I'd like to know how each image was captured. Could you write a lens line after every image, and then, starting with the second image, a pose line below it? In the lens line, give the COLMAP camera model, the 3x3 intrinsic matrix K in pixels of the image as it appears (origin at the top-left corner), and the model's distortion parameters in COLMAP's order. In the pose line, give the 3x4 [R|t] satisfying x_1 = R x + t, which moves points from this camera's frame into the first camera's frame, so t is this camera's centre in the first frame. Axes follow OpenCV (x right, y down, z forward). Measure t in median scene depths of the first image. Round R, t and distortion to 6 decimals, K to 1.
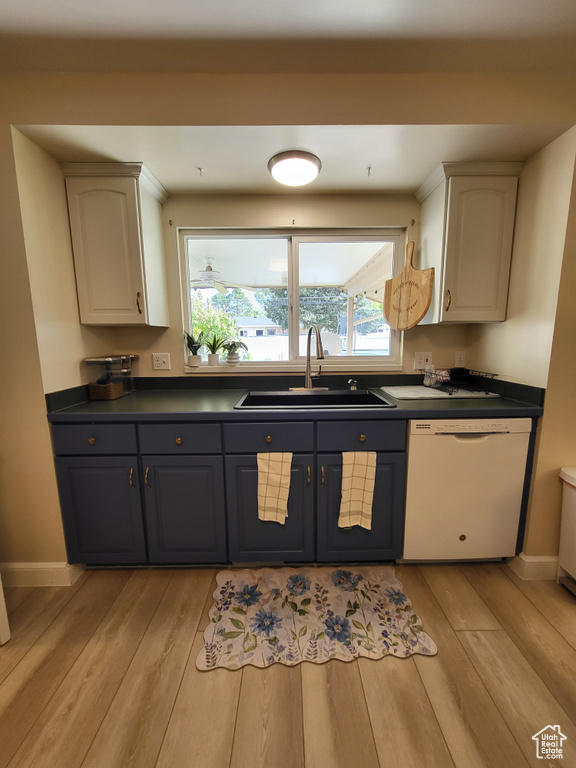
lens RADIAL K [[303.4, 0, 289.1], [0, 303.4, 384.4], [0, 0, 1]] dist [-0.011231, 0.000037]
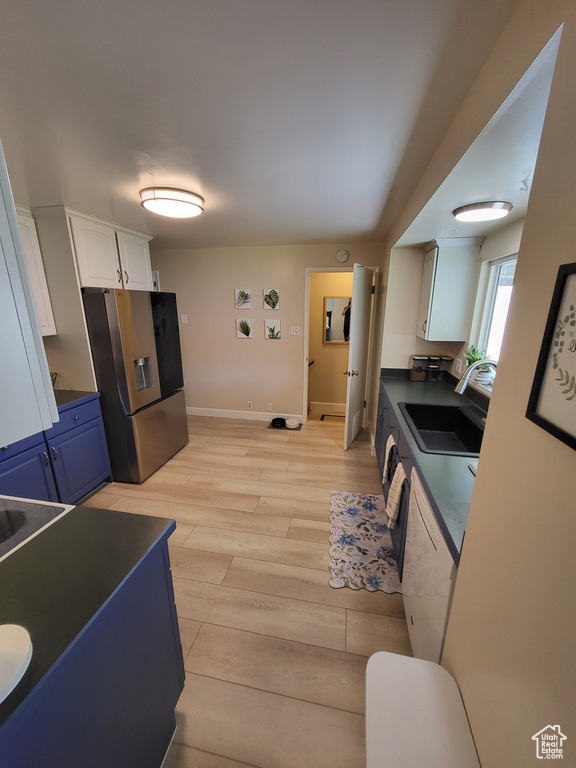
lens RADIAL K [[303.4, 0, 288.0], [0, 303.4, 383.3], [0, 0, 1]] dist [-0.011231, 0.000037]
pose [[-0.202313, 0.264887, -0.942817, 1.511554], [-0.145292, 0.943953, 0.296383, -0.436023], [0.968483, 0.196946, -0.152488, 0.730825]]
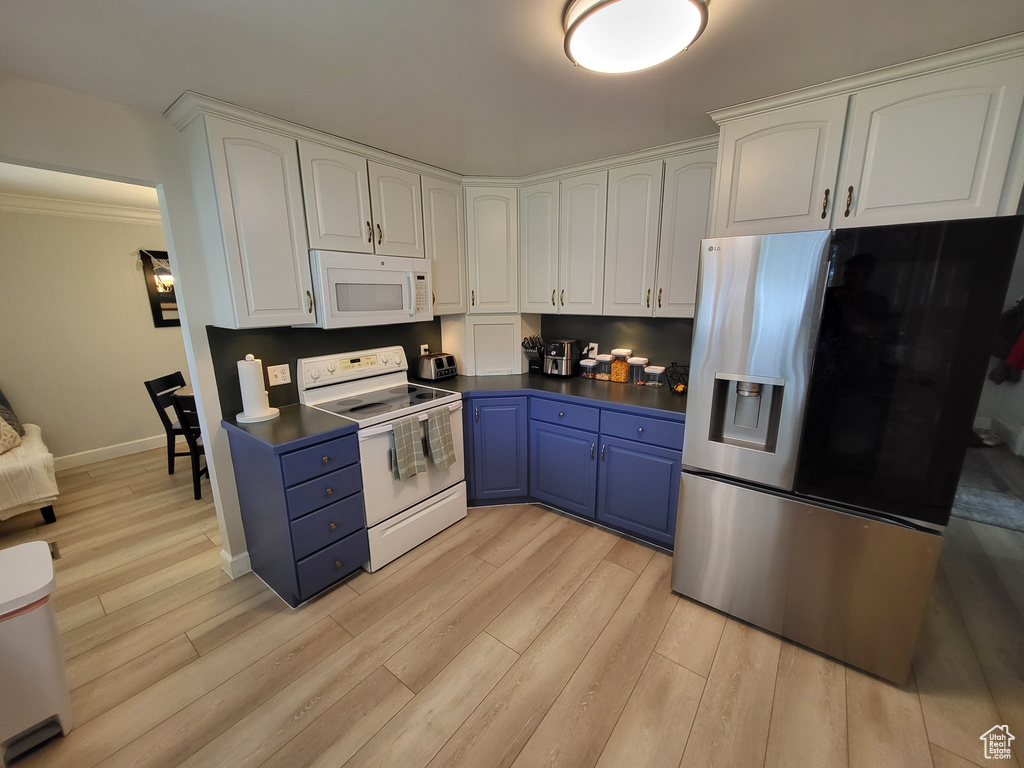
lens RADIAL K [[404.6, 0, 513.0], [0, 404.6, 385.0], [0, 0, 1]] dist [-0.011231, 0.000037]
pose [[-0.786177, -0.121388, 0.605962, -0.436232], [0.108232, 0.938322, 0.328387, -0.321461], [-0.608450, 0.323755, -0.724549, 0.788632]]
